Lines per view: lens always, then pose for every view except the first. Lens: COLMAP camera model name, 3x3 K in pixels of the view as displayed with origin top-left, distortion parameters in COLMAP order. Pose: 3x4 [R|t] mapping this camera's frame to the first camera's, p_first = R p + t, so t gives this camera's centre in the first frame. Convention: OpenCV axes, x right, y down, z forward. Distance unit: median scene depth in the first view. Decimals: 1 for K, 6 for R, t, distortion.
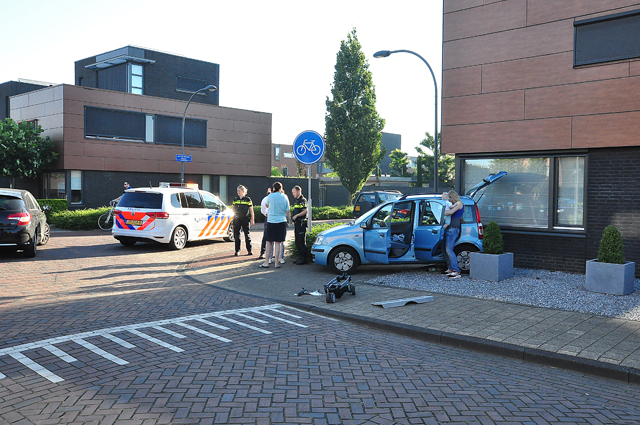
lens RADIAL K [[578.6, 0, 348.9], [0, 578.6, 193.9], [0, 0, 1]] dist [0.002967, 0.006443]
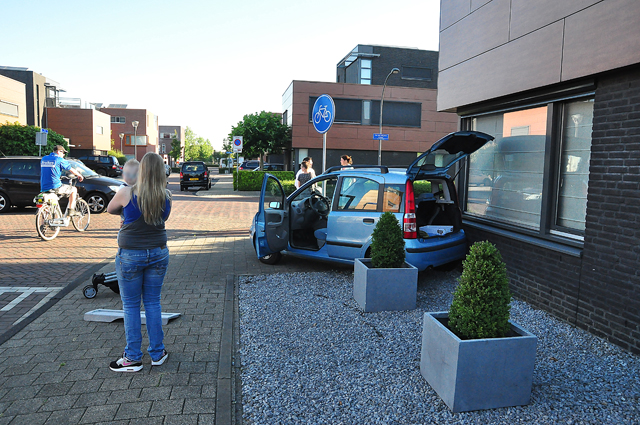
lens RADIAL K [[466.2, 0, 323.9], [0, 466.2, 212.4], [0, 0, 1]] dist [-0.142007, 0.121569]
pose [[0.790096, 0.073022, -0.608618, 0.162115], [-0.019398, 0.995360, 0.094241, 0.001173], [0.612676, -0.062653, 0.787847, 0.190415]]
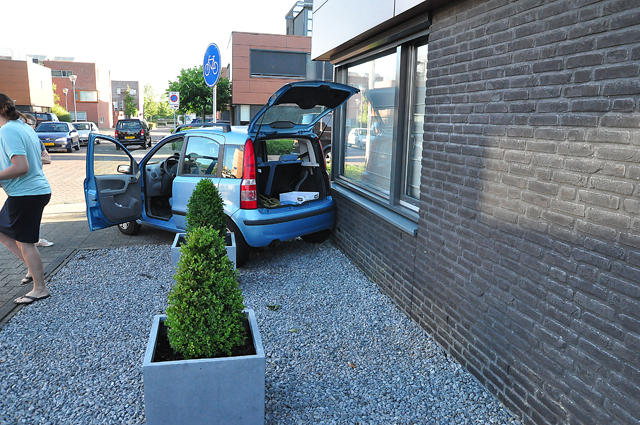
lens RADIAL K [[466.2, 0, 323.9], [0, 466.2, 212.4], [0, 0, 1]] dist [-0.142007, 0.121569]
pose [[0.827716, 0.122168, -0.547687, 0.185040], [-0.024034, 0.982836, 0.182910, -0.000129], [0.560632, -0.138234, 0.816445, 0.239216]]
